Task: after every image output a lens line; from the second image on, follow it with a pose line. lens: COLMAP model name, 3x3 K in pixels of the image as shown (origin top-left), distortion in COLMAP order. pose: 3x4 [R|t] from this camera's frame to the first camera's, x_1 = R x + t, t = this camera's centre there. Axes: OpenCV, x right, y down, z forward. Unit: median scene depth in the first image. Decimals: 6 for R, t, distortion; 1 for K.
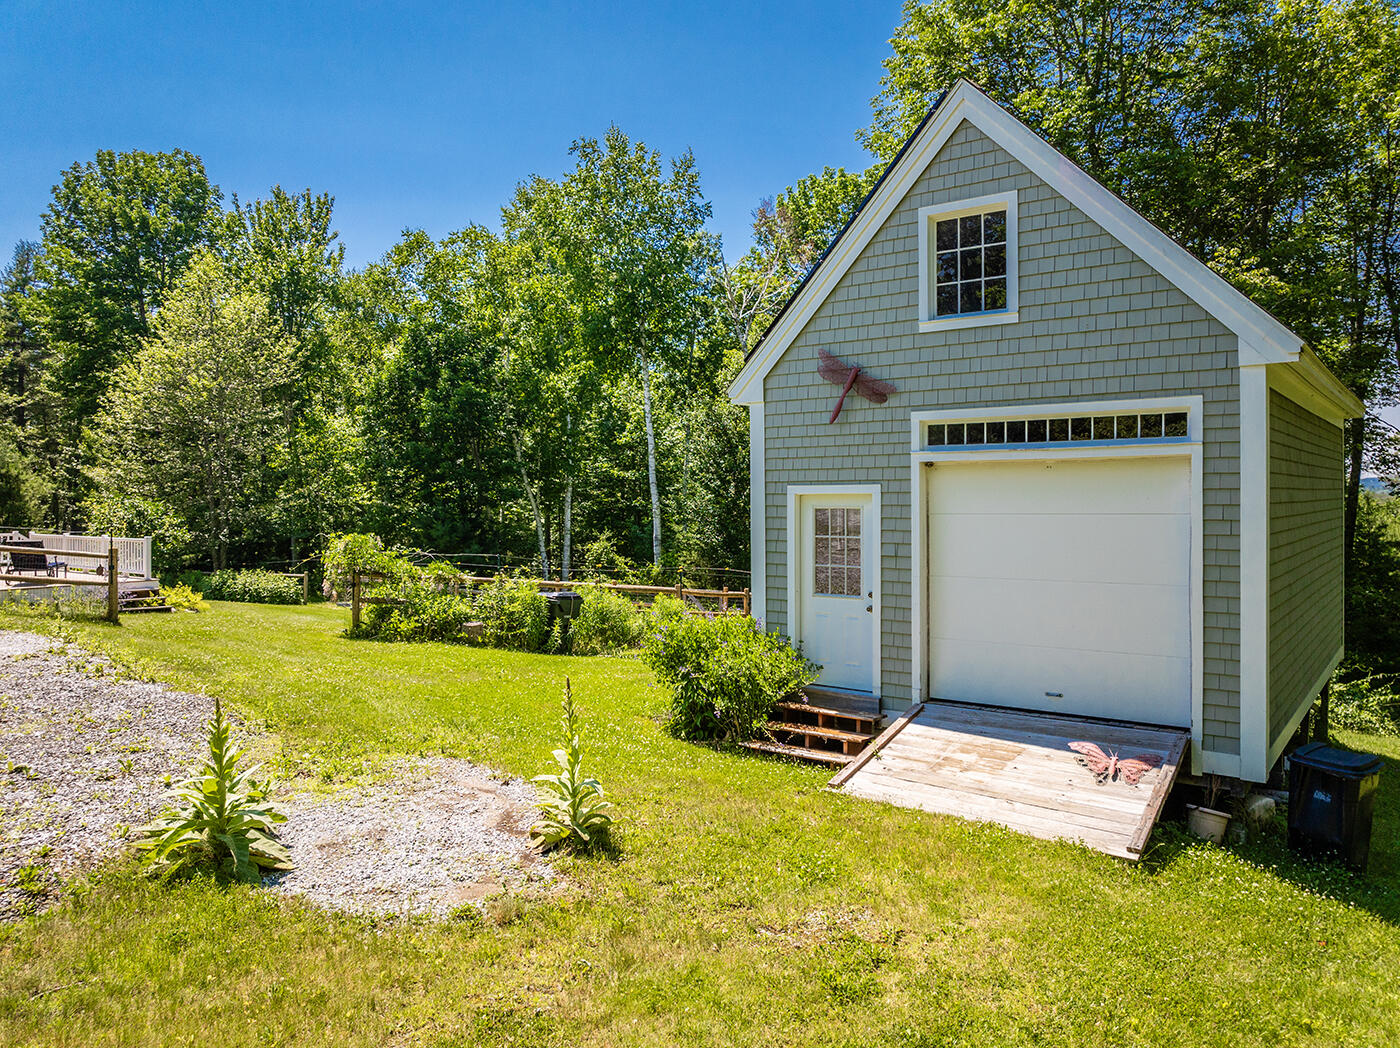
lens RADIAL K [[988.4, 0, 707.8], [0, 988.4, 513.4], [0, 0, 1]] dist [-0.032444, 0.017310]
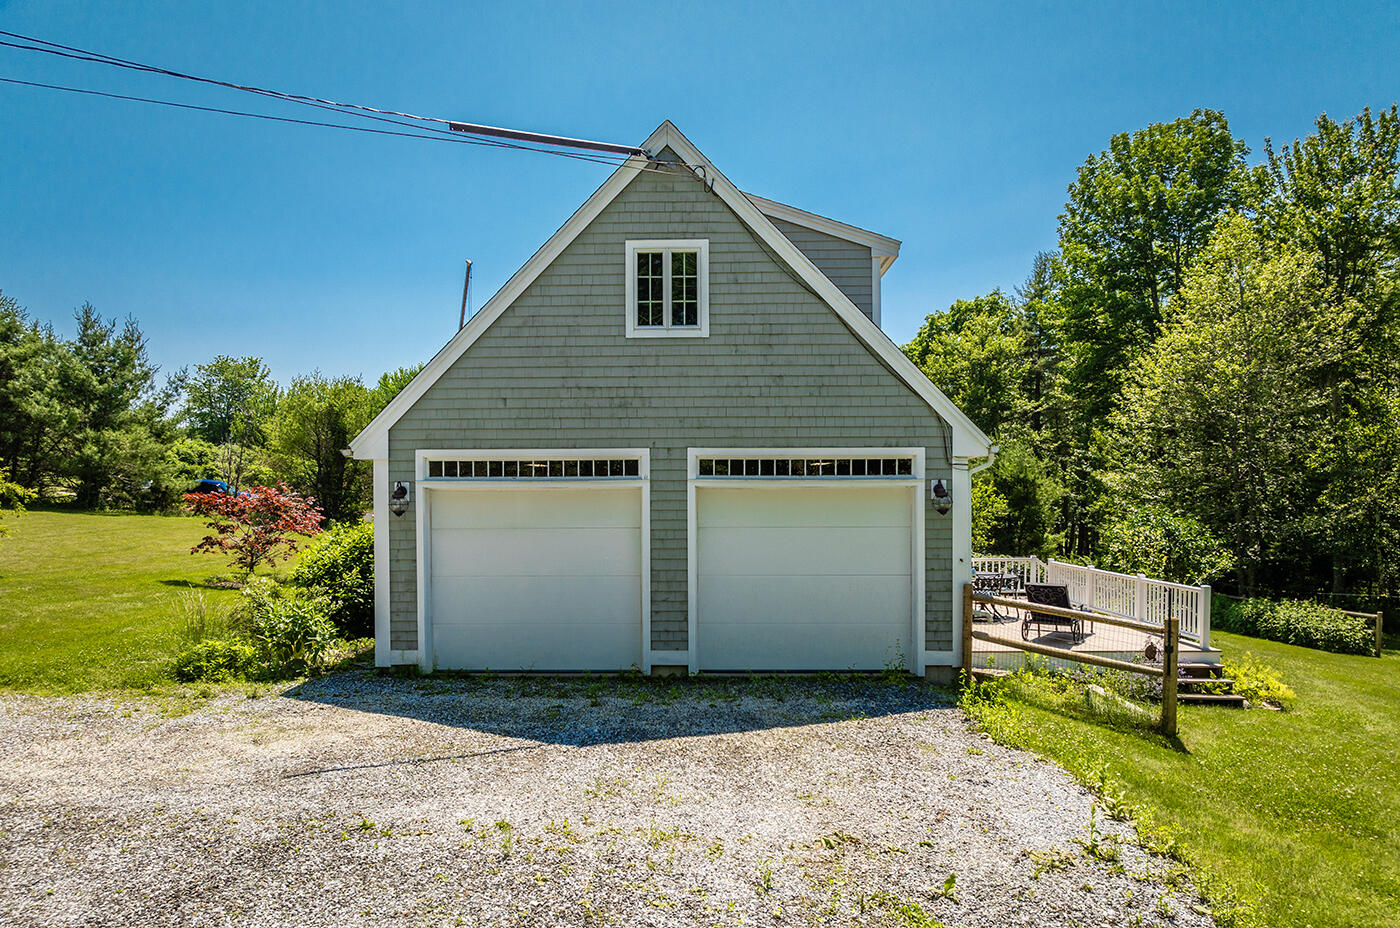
lens RADIAL K [[992.7, 0, 701.3], [0, 992.7, 490.6], [0, 0, 1]] dist [0.003190, 0.005010]
pose [[0.592200, 0.002668, -0.805786, -0.084417], [-0.018831, 0.999767, -0.010529, -0.010367], [0.805571, 0.021410, 0.592113, 0.117224]]
